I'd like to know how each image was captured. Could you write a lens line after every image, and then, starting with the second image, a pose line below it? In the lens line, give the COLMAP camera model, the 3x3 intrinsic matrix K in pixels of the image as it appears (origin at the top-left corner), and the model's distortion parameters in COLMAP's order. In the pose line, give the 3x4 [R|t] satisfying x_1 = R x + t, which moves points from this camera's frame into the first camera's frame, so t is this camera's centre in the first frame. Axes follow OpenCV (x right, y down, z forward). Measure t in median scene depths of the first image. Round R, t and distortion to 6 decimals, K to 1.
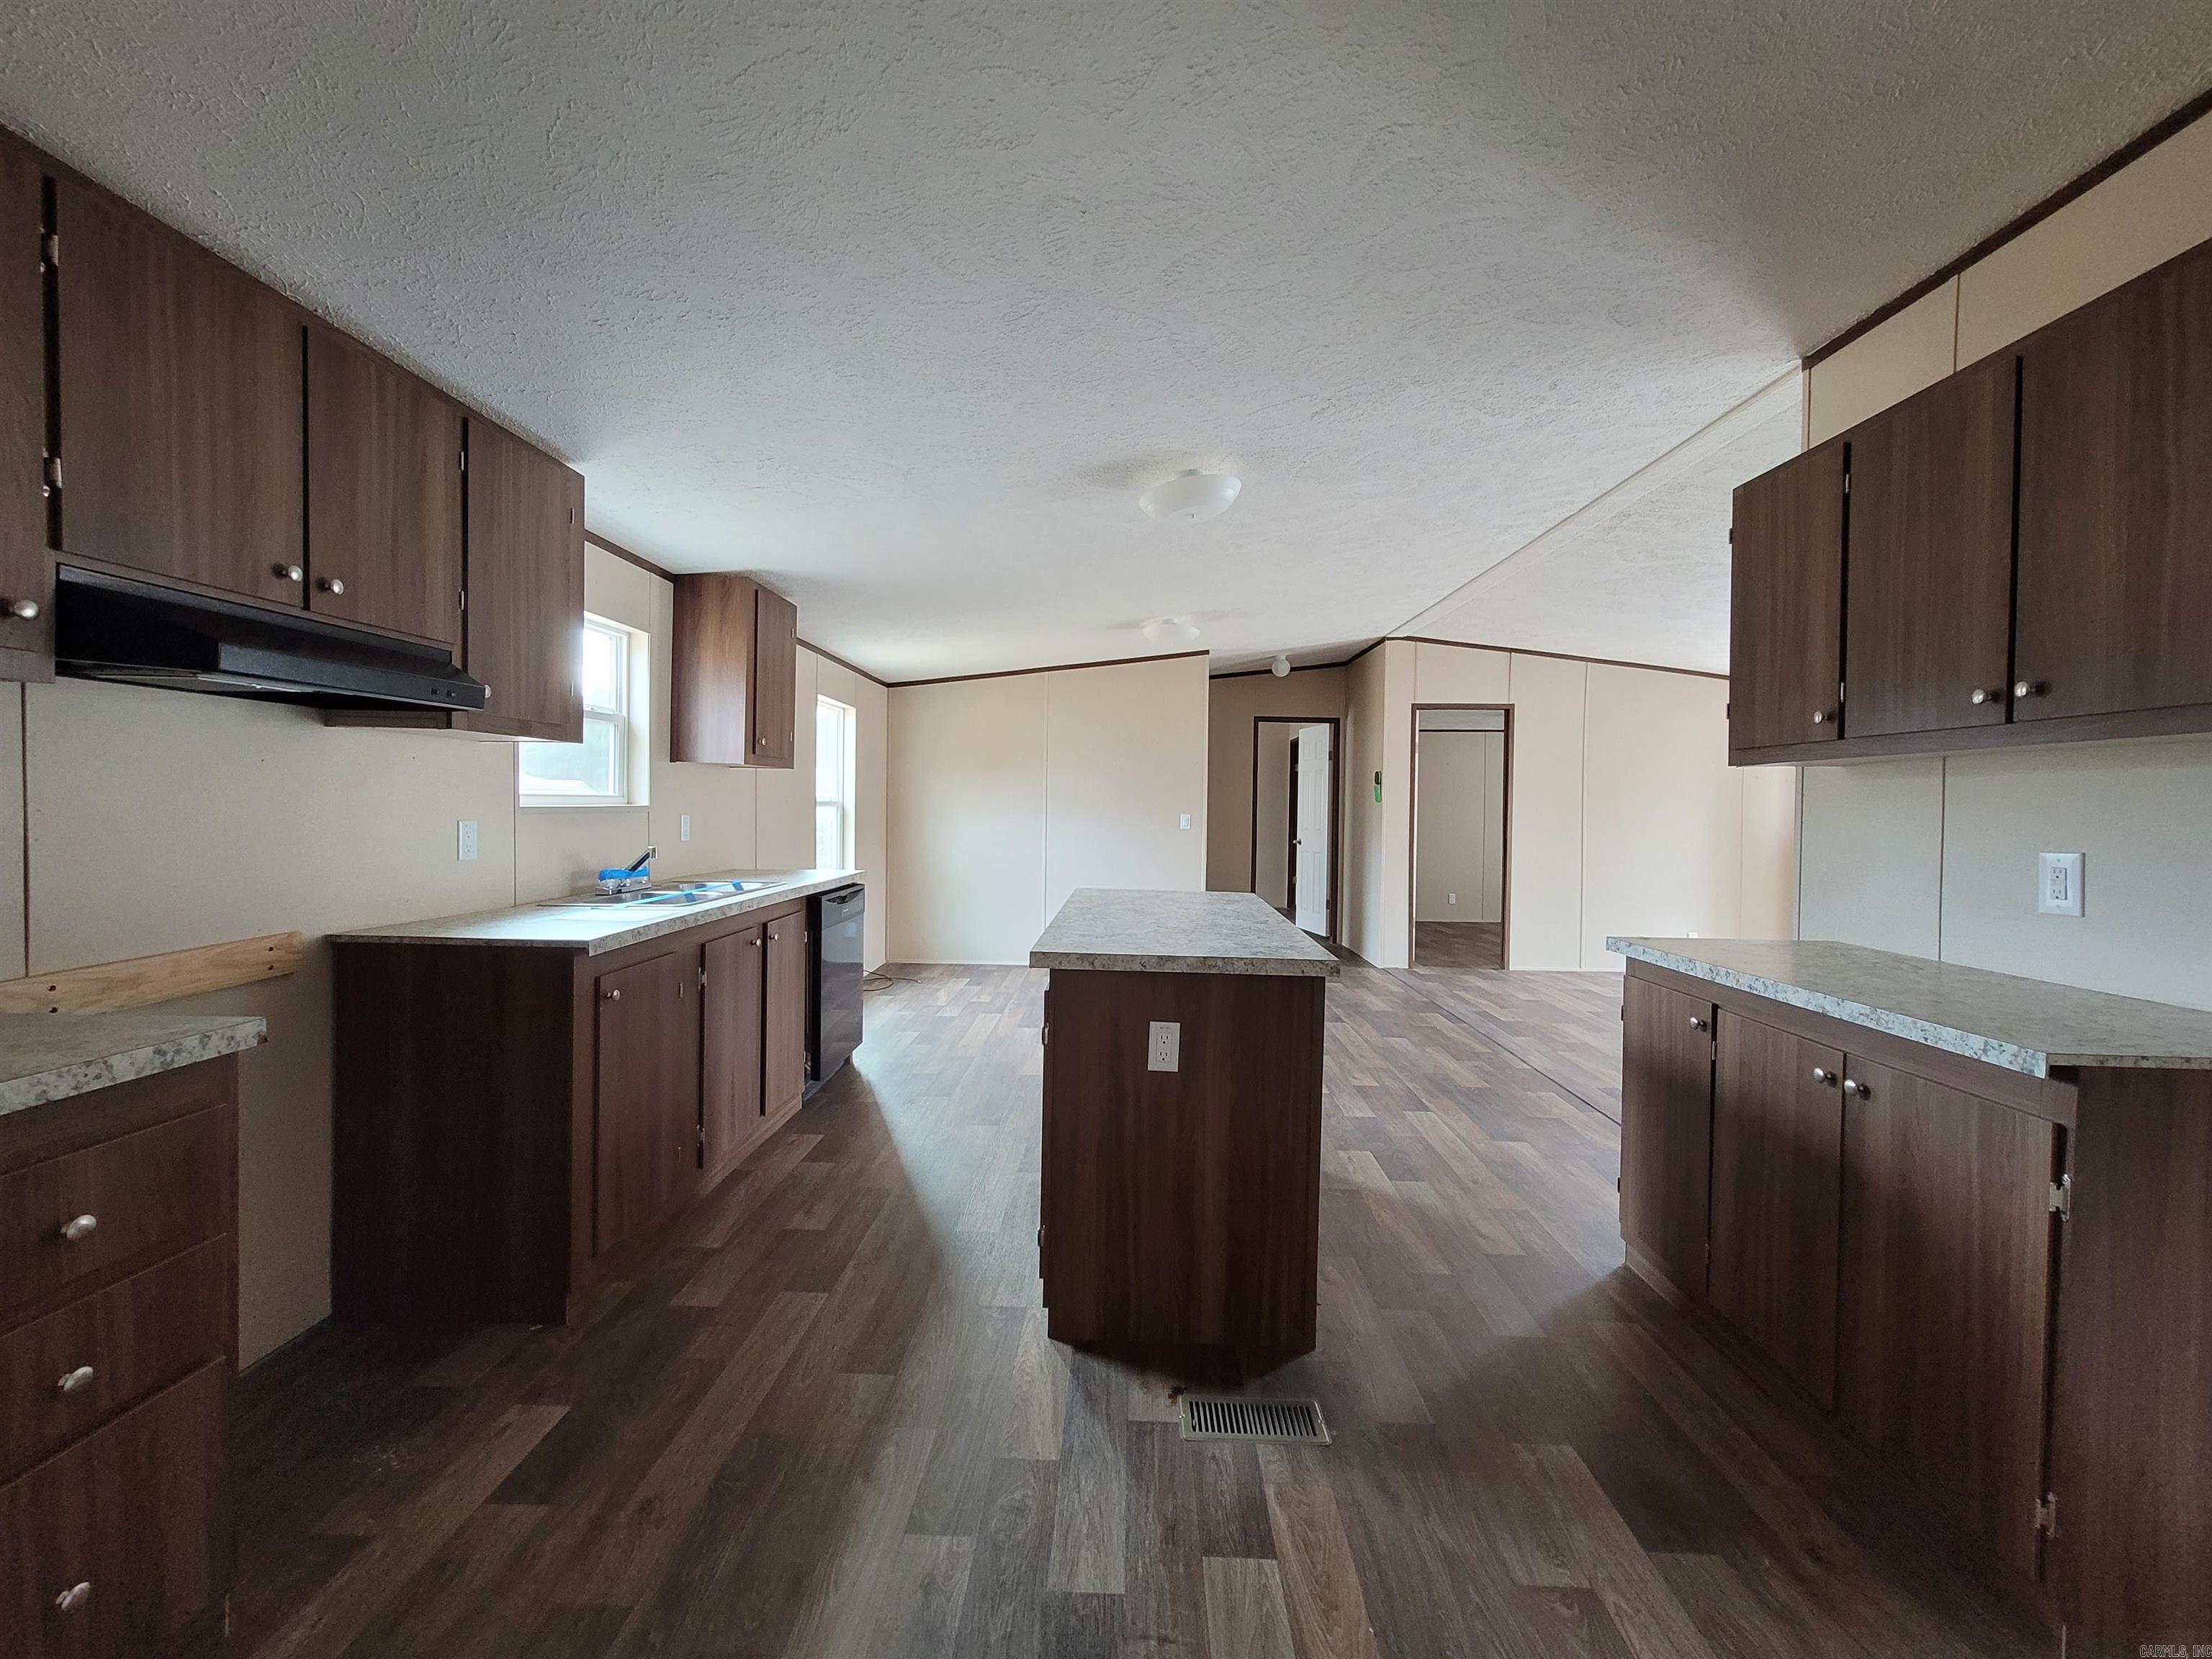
lens RADIAL K [[906.1, 0, 1104.3], [0, 906.1, 821.9], [0, 0, 1]] dist [-0.002899, 0.000365]
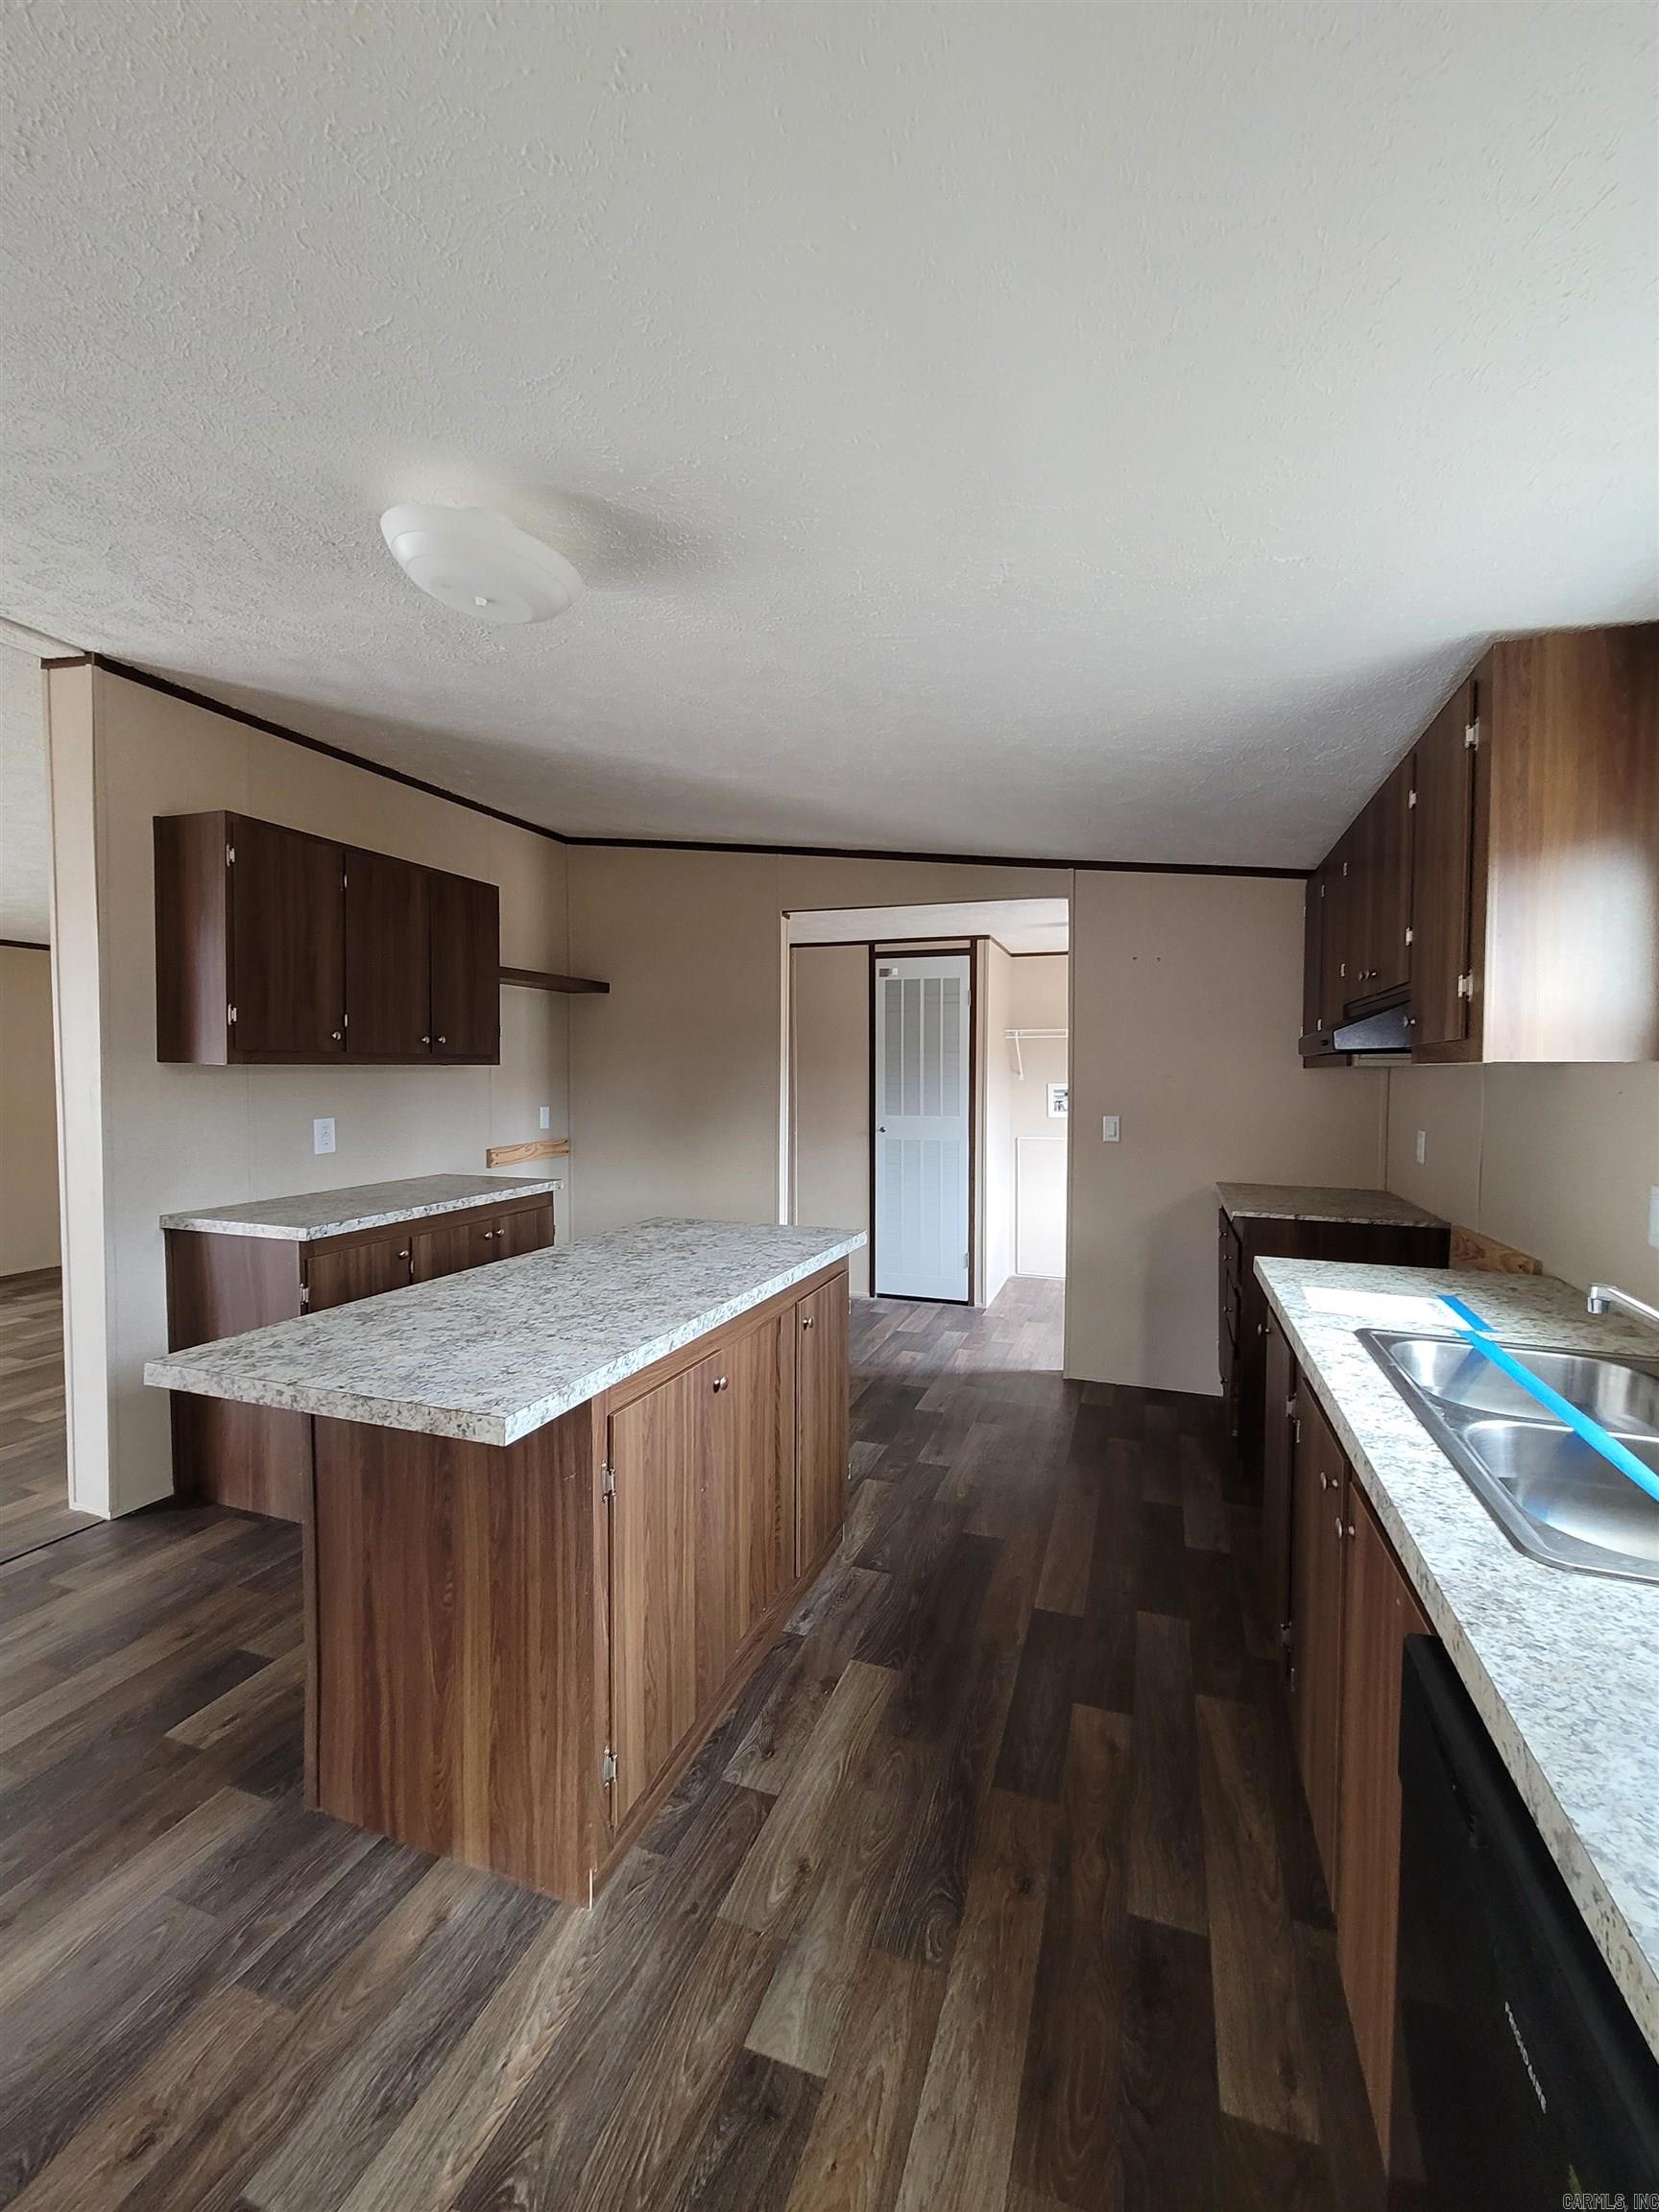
lens RADIAL K [[905.3, 0, 836.4], [0, 905.3, 1103.0], [0, 0, 1]] dist [-0.005937, 0.001361]
pose [[-0.952120, -0.033244, 0.303912, -0.366874], [-0.015866, 0.998104, 0.059476, -0.096332], [-0.305313, 0.051806, -0.950842, 1.922284]]
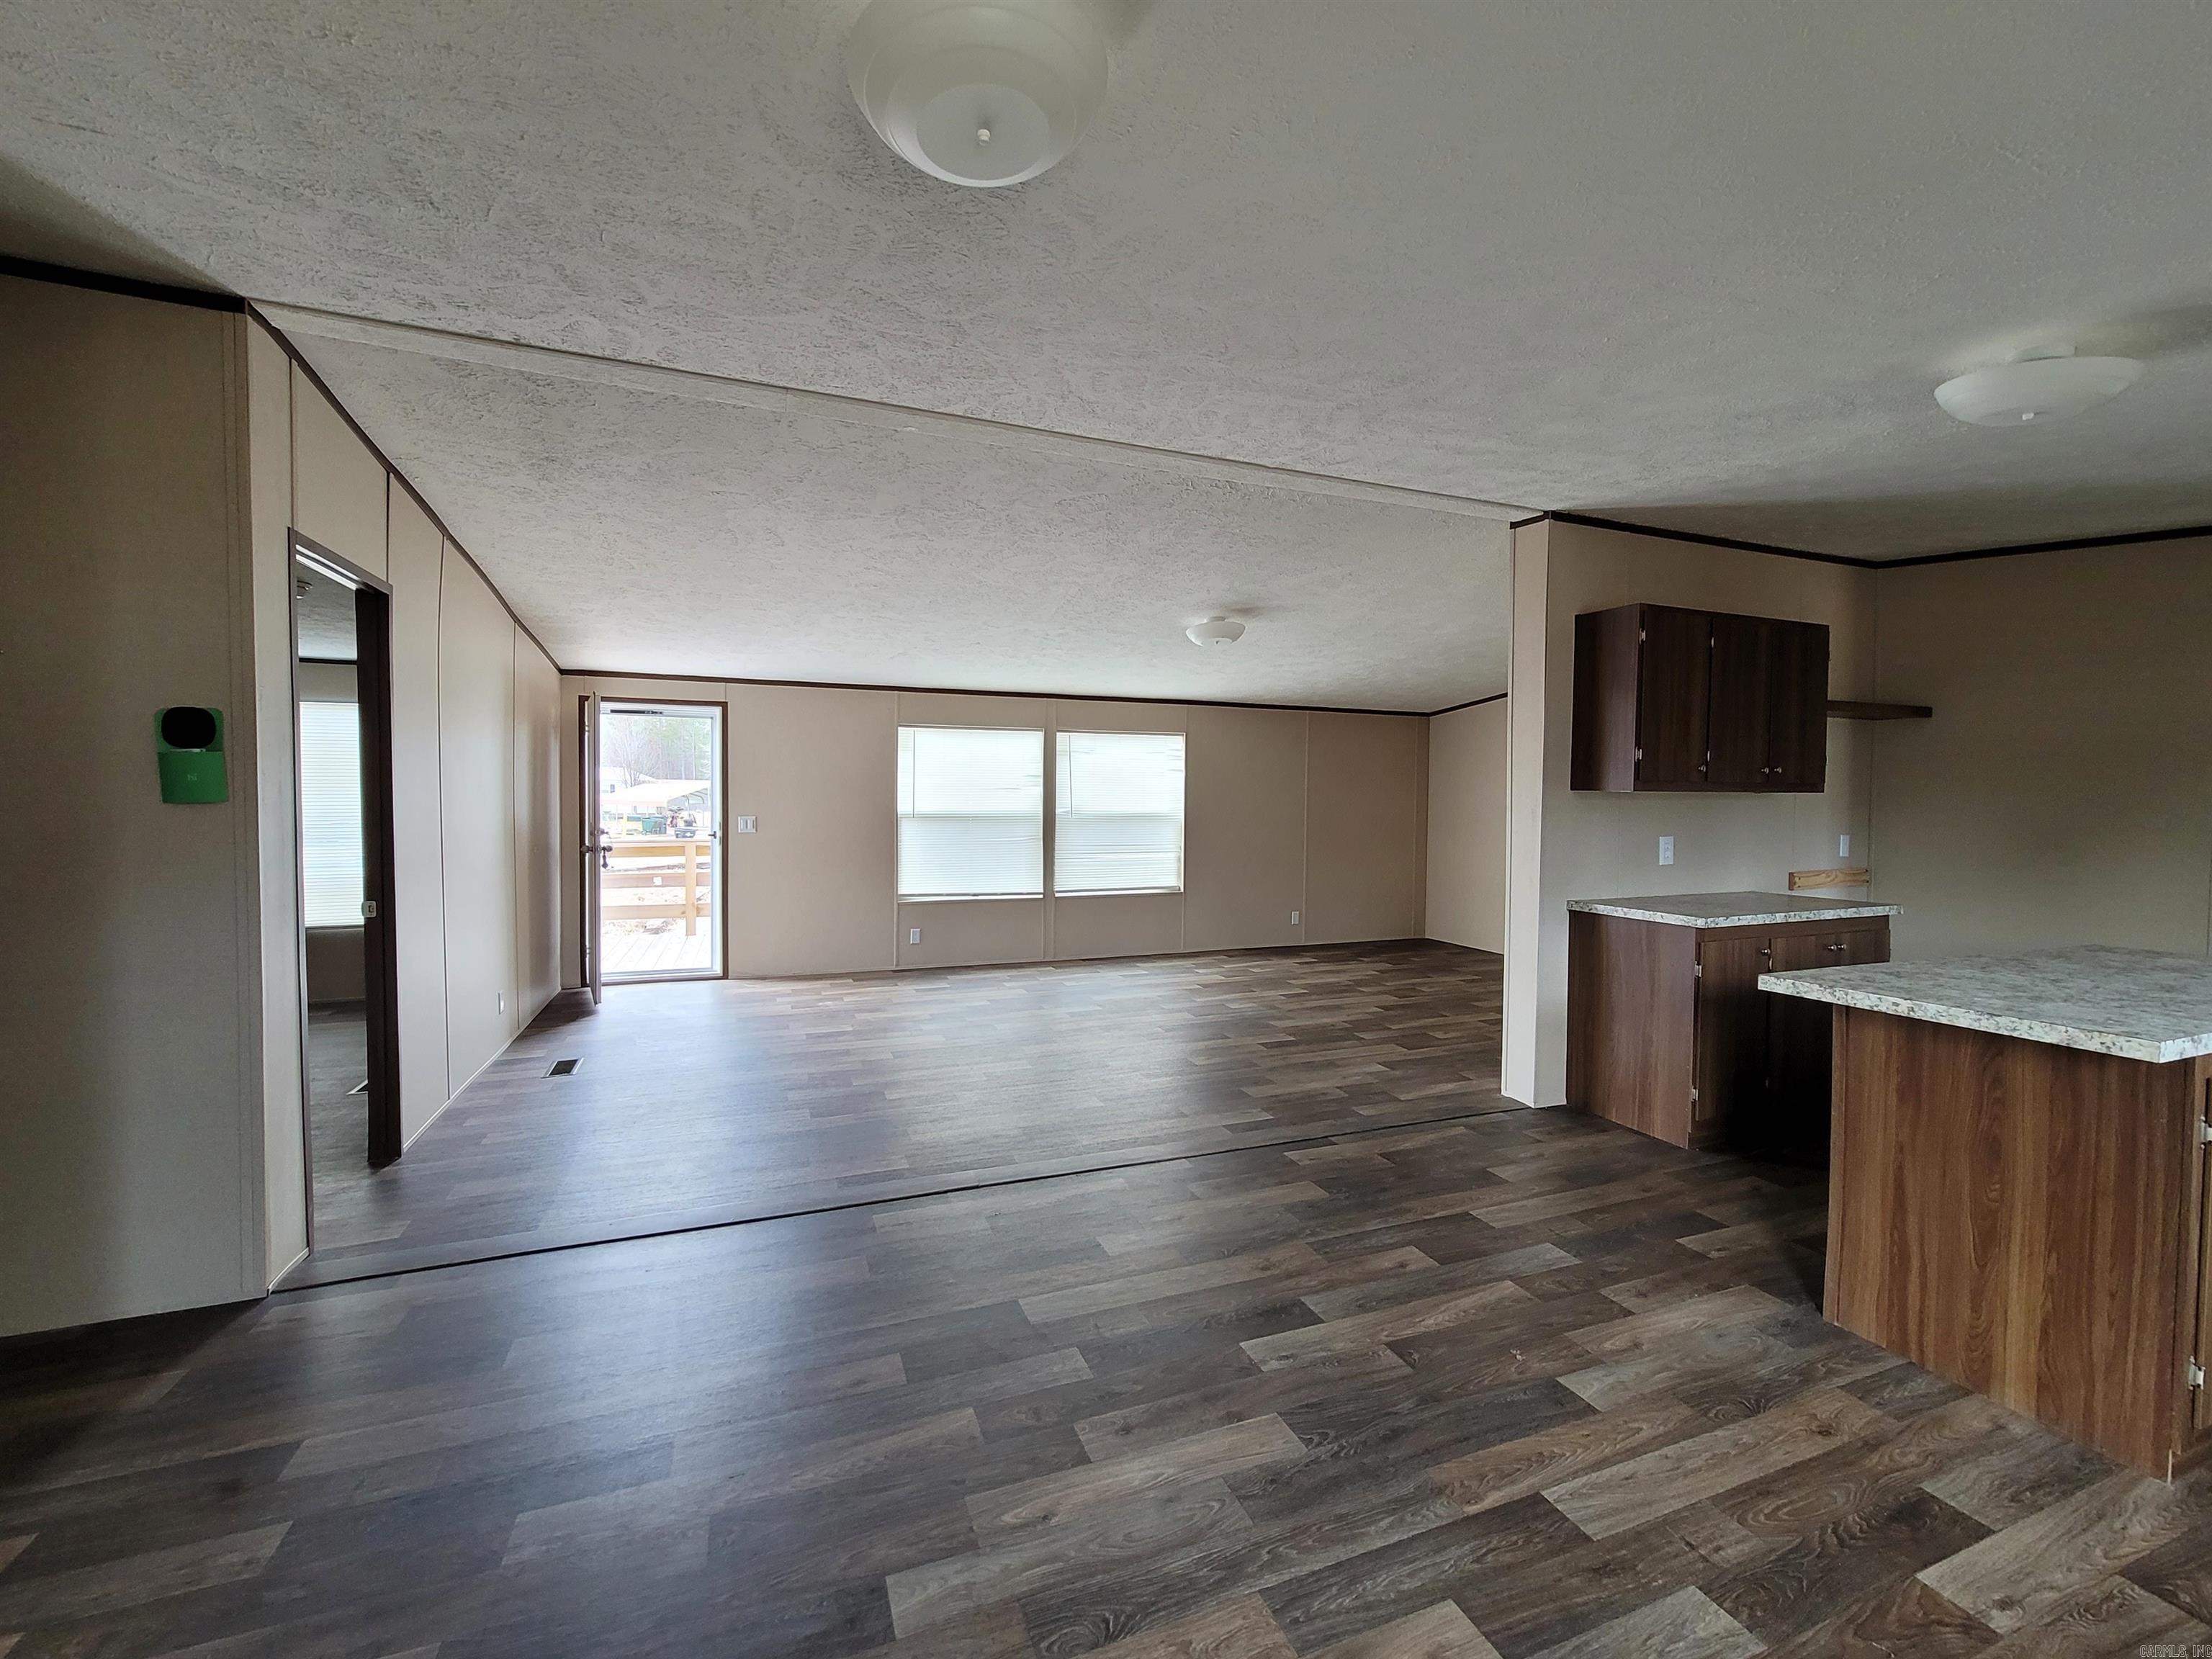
lens RADIAL K [[905.8, 0, 1103.1], [0, 905.8, 823.1], [0, 0, 1]] dist [-0.004483, 0.000031]
pose [[-0.386414, -0.044800, 0.921237, -0.355395], [0.003389, 0.998744, 0.049991, -0.091232], [-0.922319, 0.022439, -0.385777, 2.502137]]
